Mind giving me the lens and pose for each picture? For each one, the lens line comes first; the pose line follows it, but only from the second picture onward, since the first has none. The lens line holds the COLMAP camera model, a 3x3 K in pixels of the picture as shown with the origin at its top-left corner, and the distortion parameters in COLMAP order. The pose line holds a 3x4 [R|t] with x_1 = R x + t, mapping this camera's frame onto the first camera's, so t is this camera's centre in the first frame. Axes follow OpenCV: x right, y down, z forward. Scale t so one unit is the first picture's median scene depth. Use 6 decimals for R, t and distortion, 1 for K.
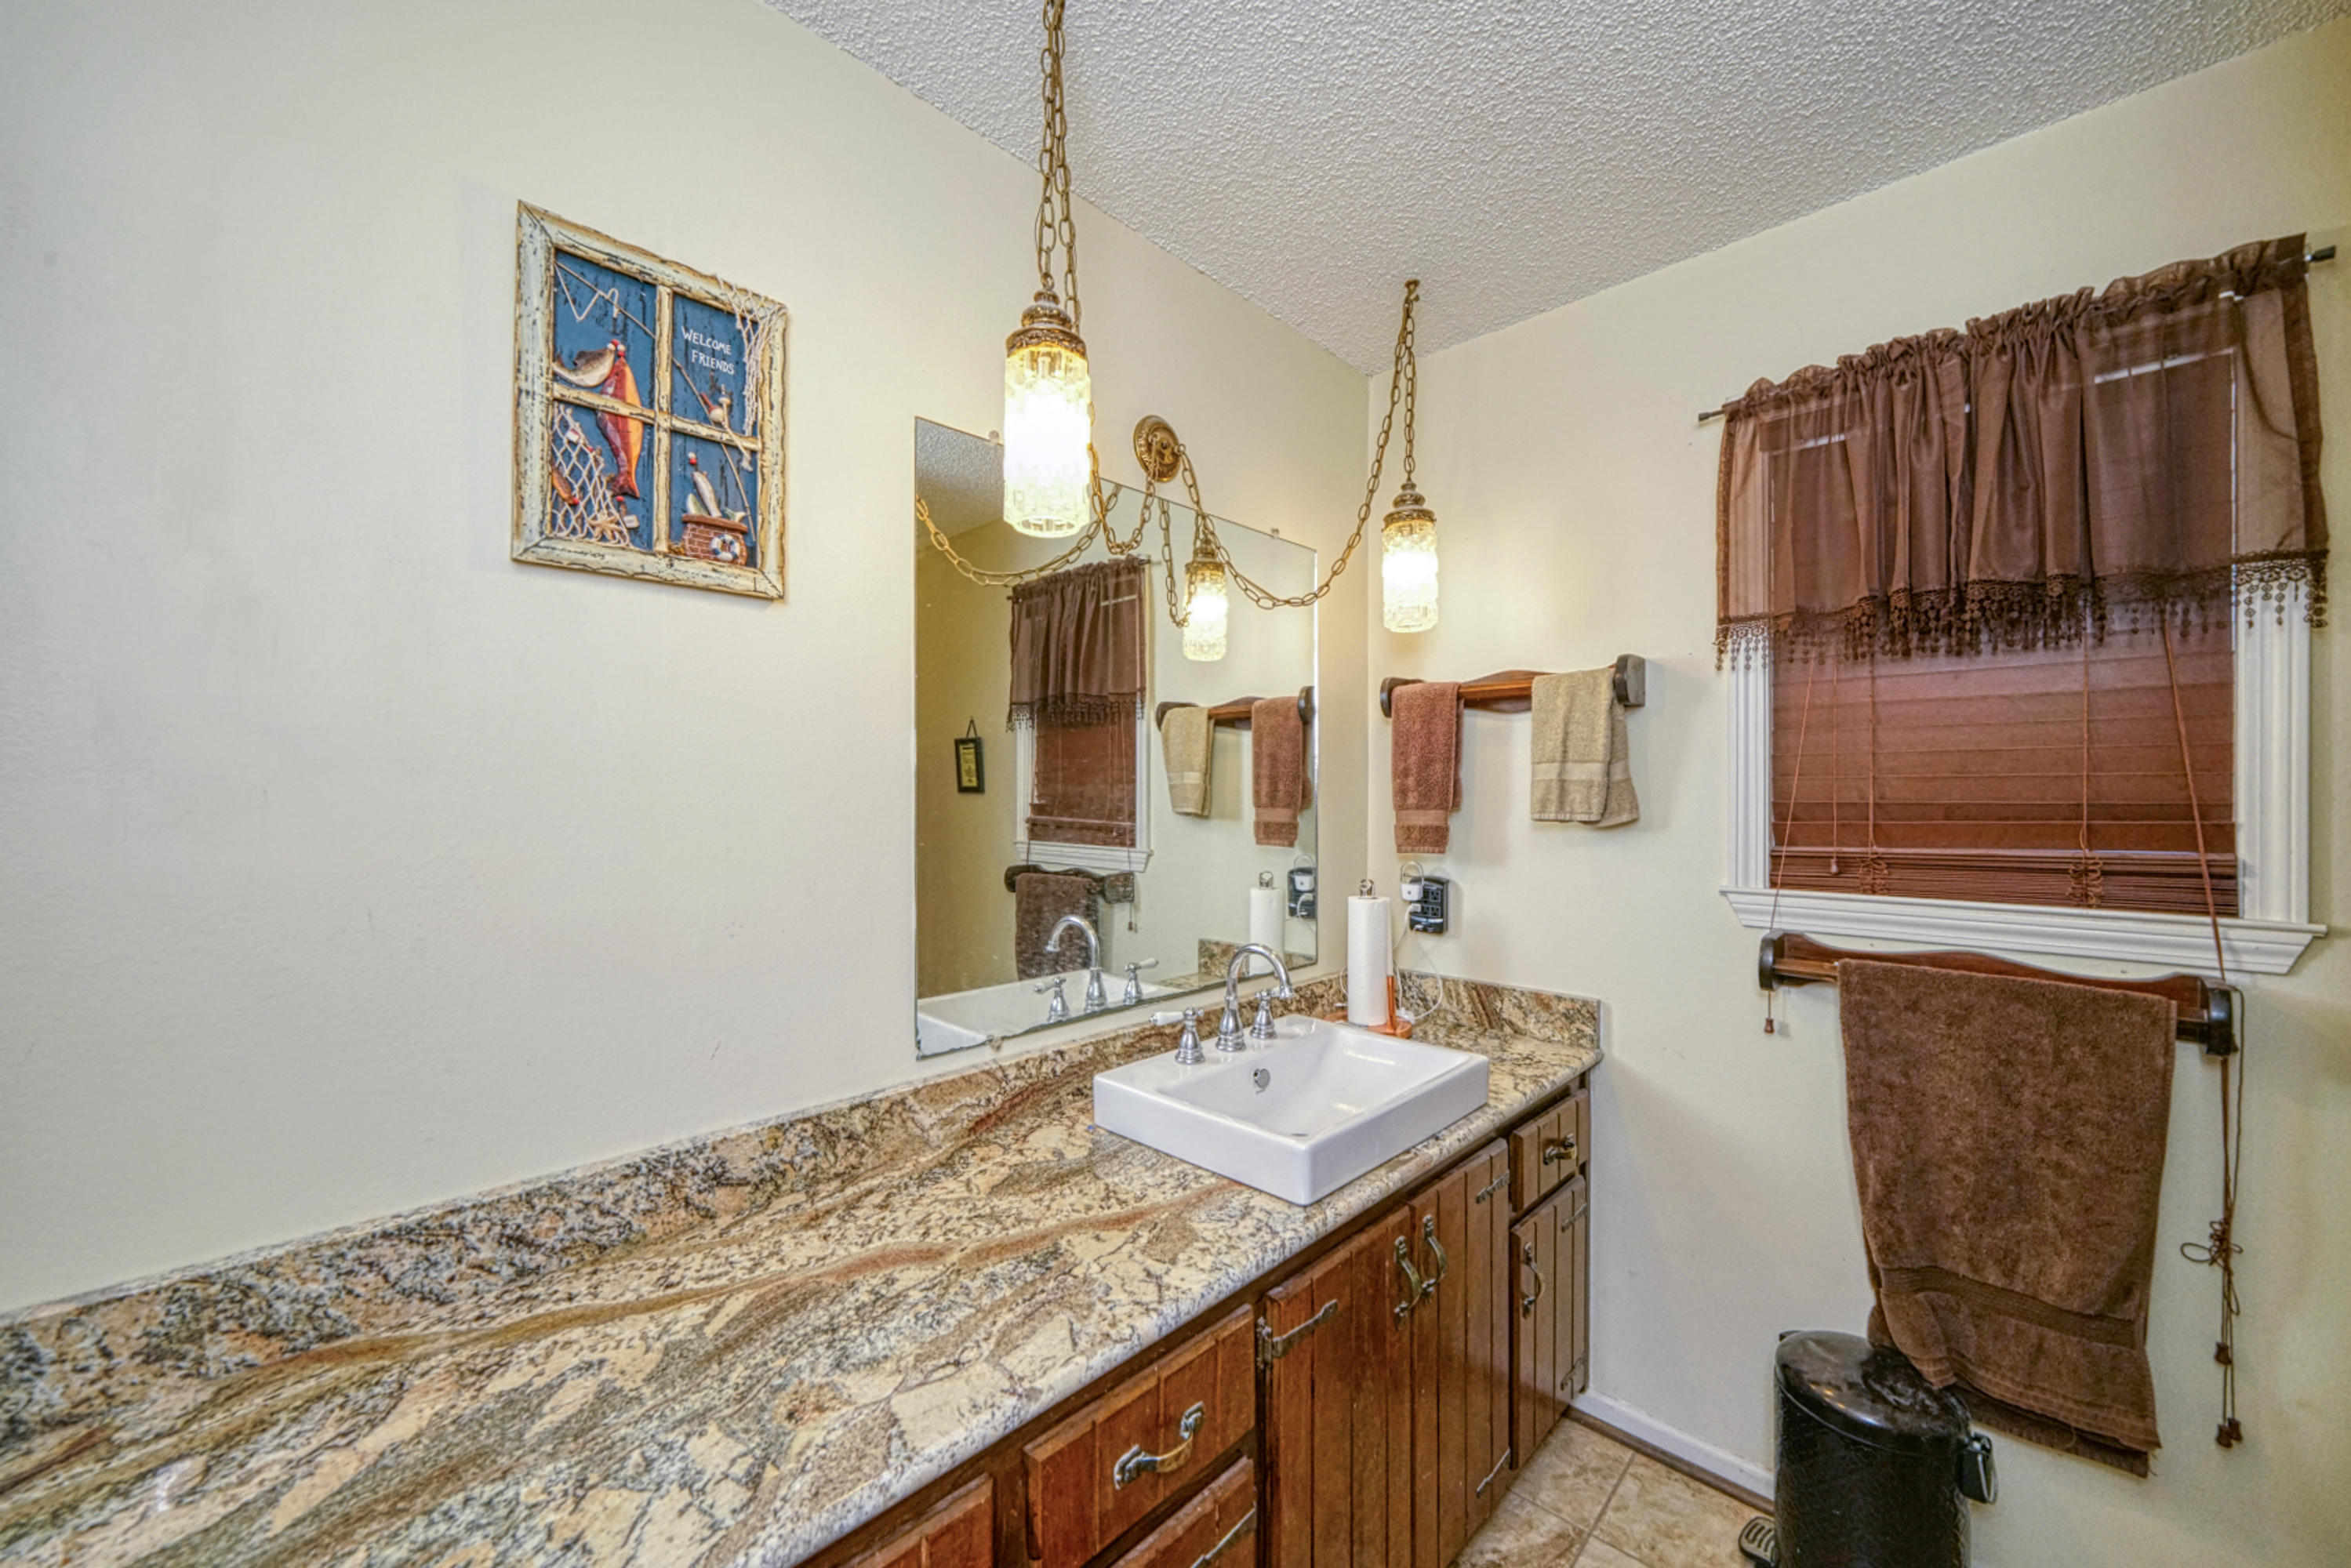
lens RADIAL K [[884.8, 0, 1174.5], [0, 884.8, 793.1], [0, 0, 1]] dist [-0.007155, 0.000188]
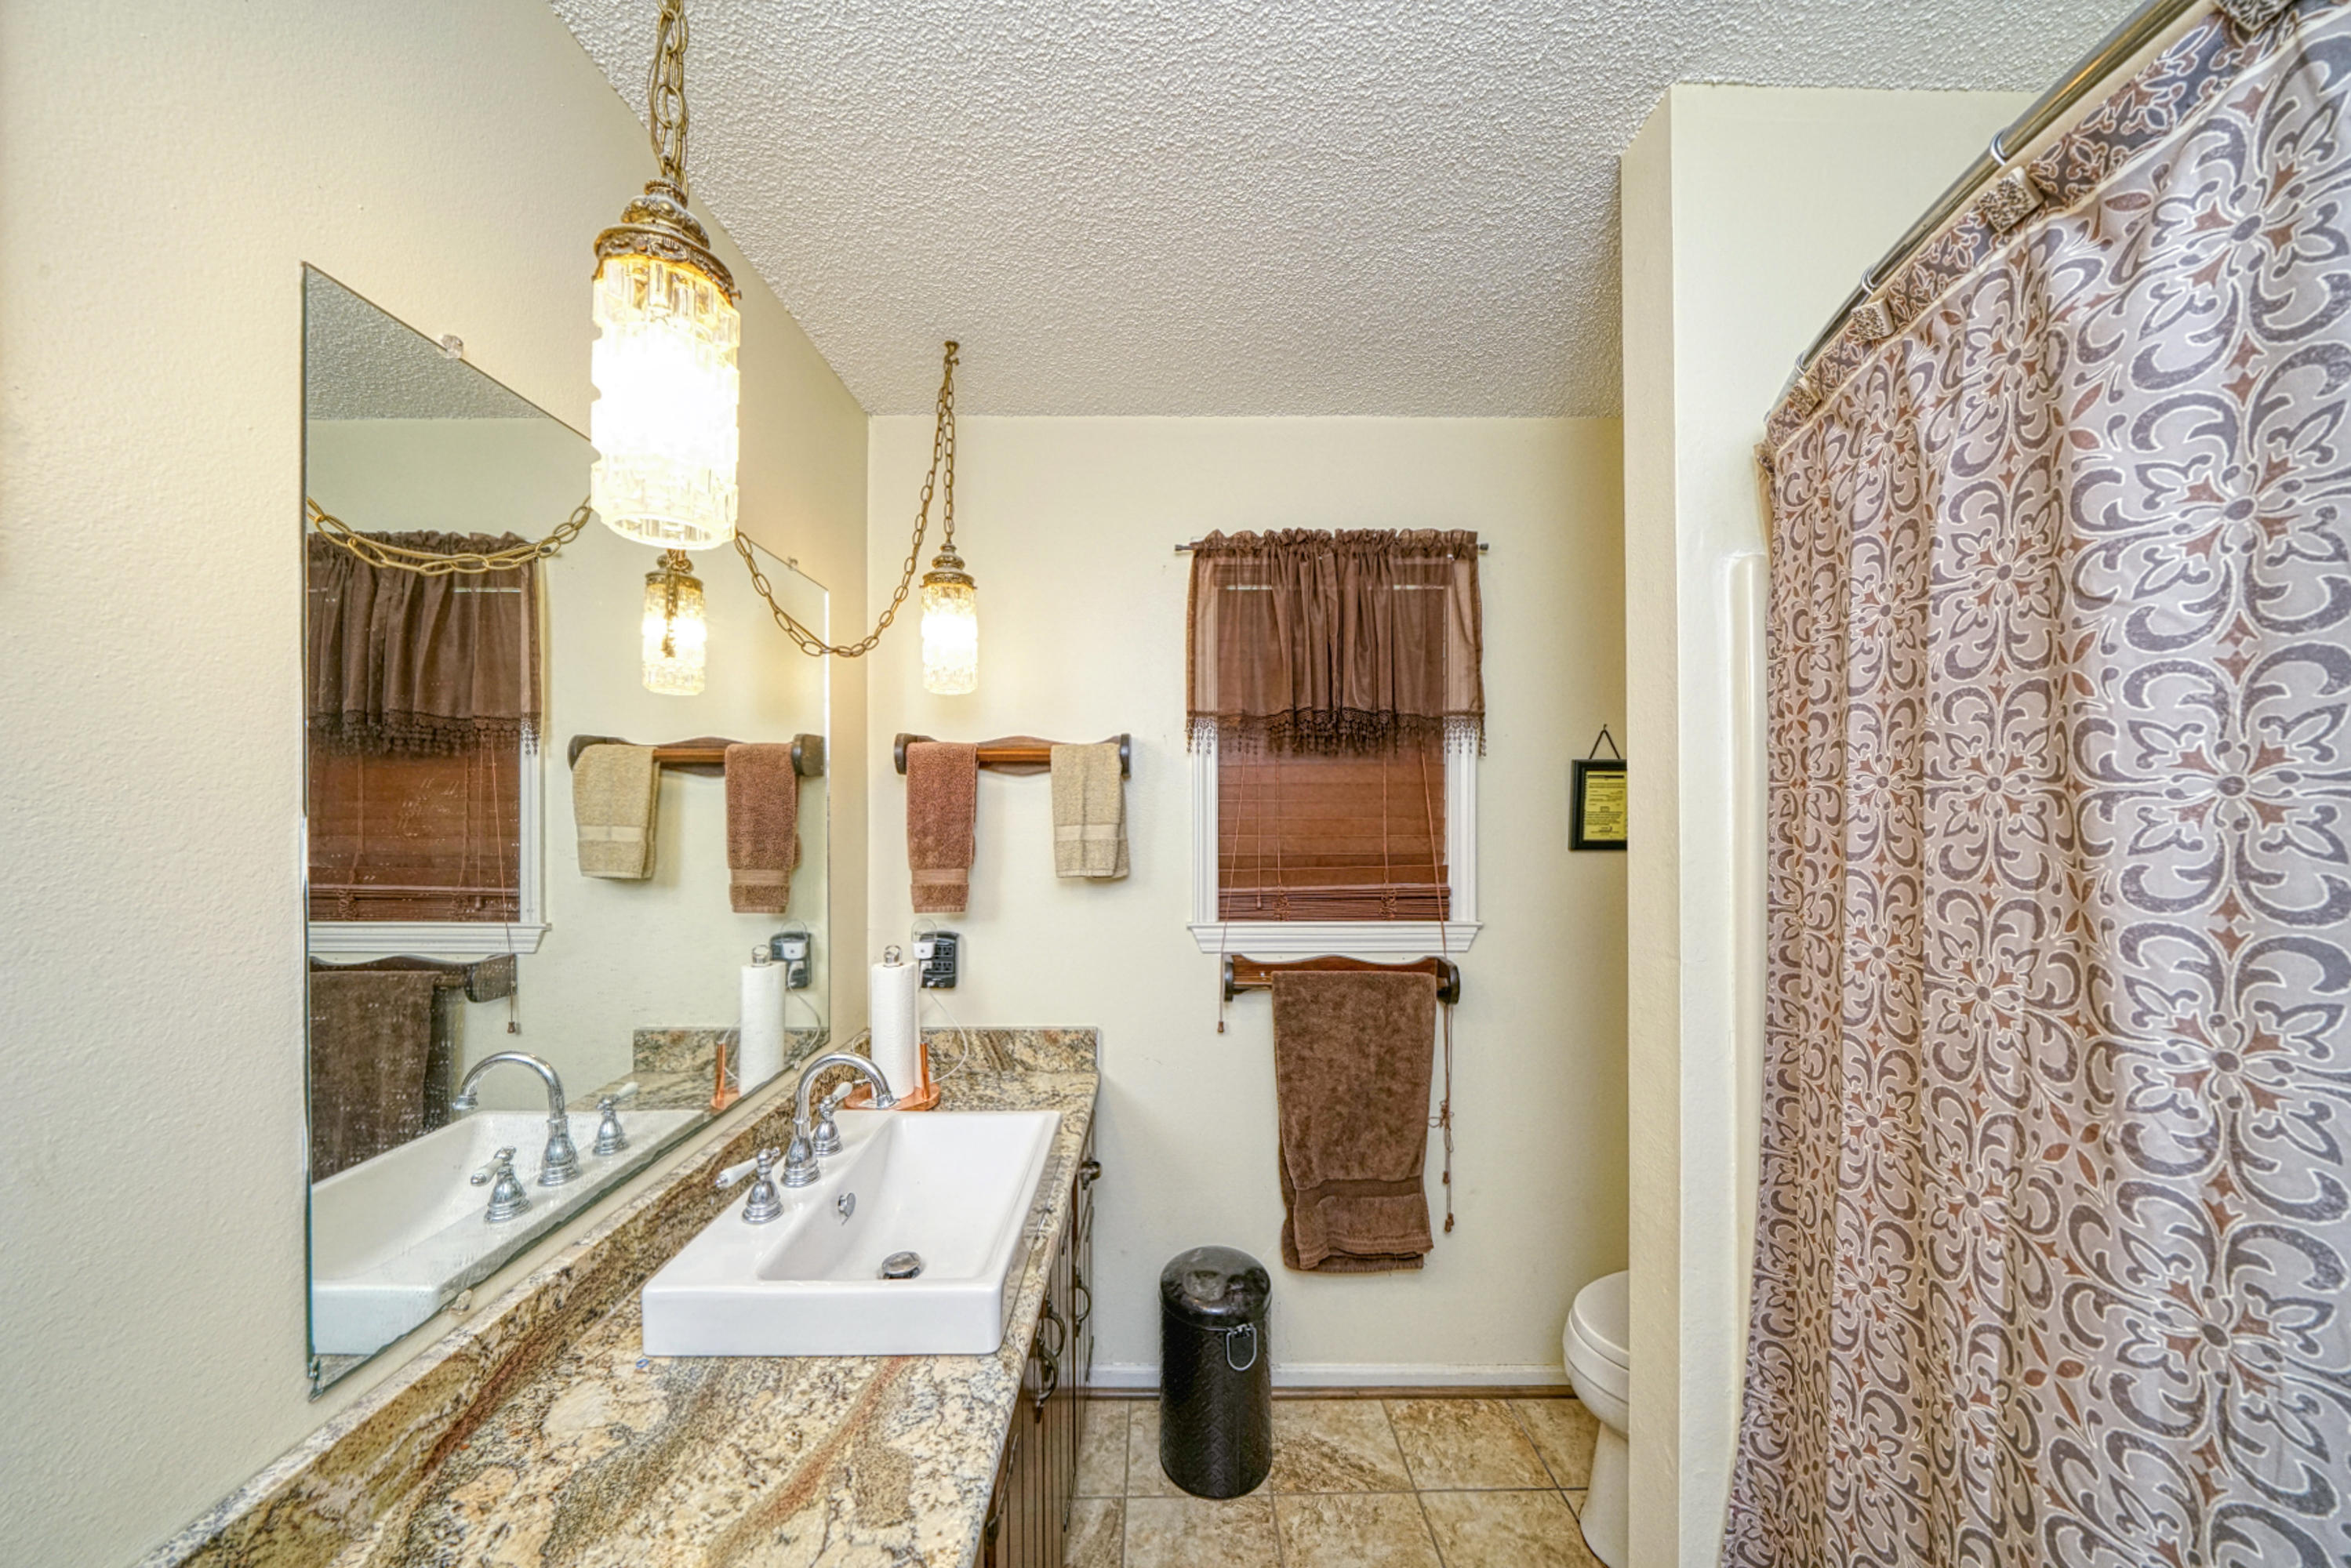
lens RADIAL K [[801.2, 0, 1162.3], [0, 801.2, 803.6], [0, 0, 1]] dist [-0.009018, 0.001946]
pose [[0.712676, -0.001886, 0.701491, -0.216677], [-0.000196, 0.999996, 0.002888, -0.069789], [-0.701493, -0.002196, 0.712673, 0.212655]]
